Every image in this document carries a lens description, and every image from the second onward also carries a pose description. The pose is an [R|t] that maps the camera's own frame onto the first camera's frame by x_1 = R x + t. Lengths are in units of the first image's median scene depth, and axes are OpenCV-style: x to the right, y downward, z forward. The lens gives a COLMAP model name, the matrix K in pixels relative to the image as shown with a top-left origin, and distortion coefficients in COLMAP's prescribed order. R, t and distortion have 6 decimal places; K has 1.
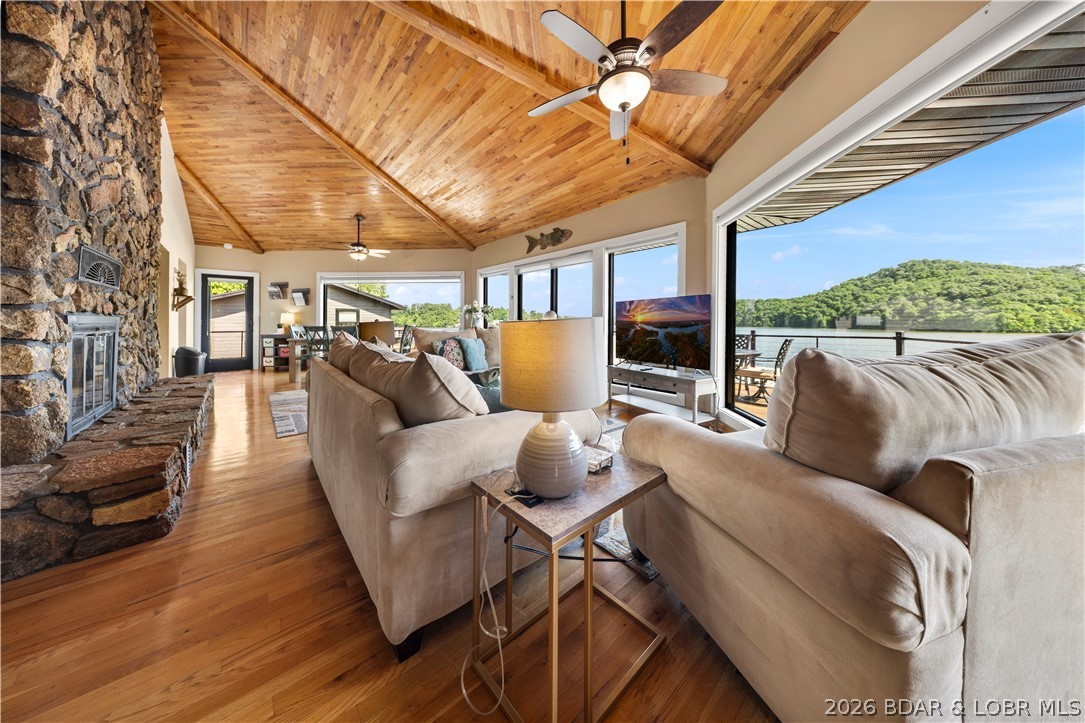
lens RADIAL K [[333.4, 0, 539.2], [0, 333.4, 325.8], [0, 0, 1]] dist [-0.000154, -0.000048]
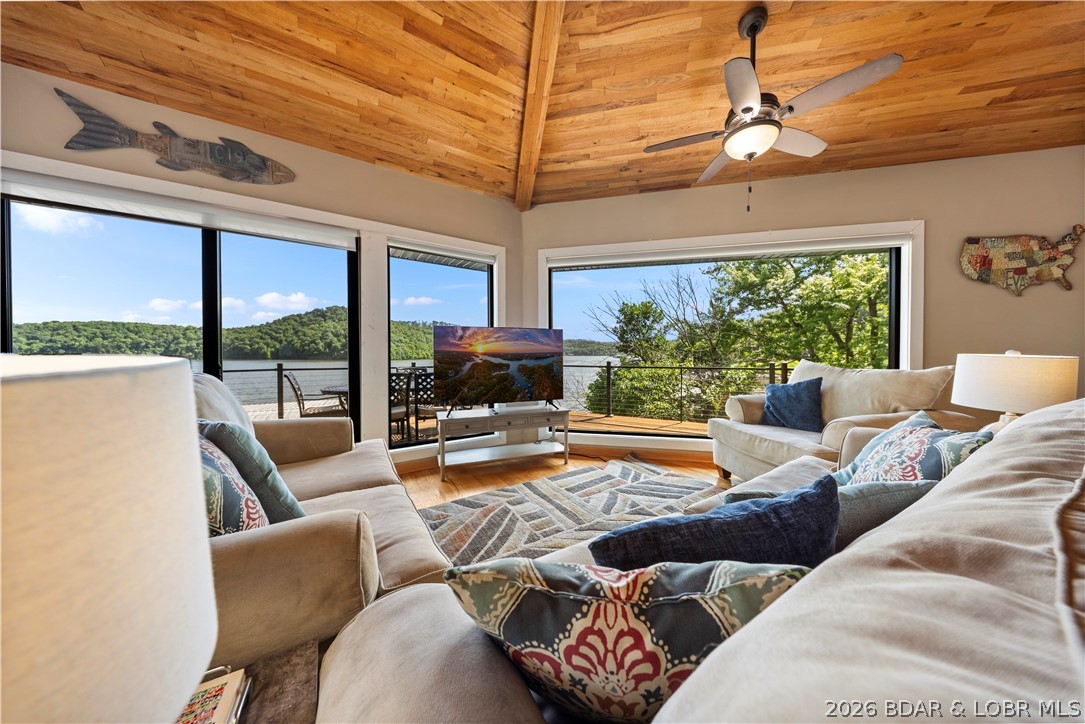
lens RADIAL K [[324.3, 0, 543.2], [0, 324.3, 357.9], [0, 0, 1]] dist [-0.000195, -0.000042]
pose [[0.147290, -0.013520, 0.989001, -0.363077], [0.011300, 0.999864, 0.011985, -0.006773], [-0.989029, 0.009411, 0.147423, 0.607577]]
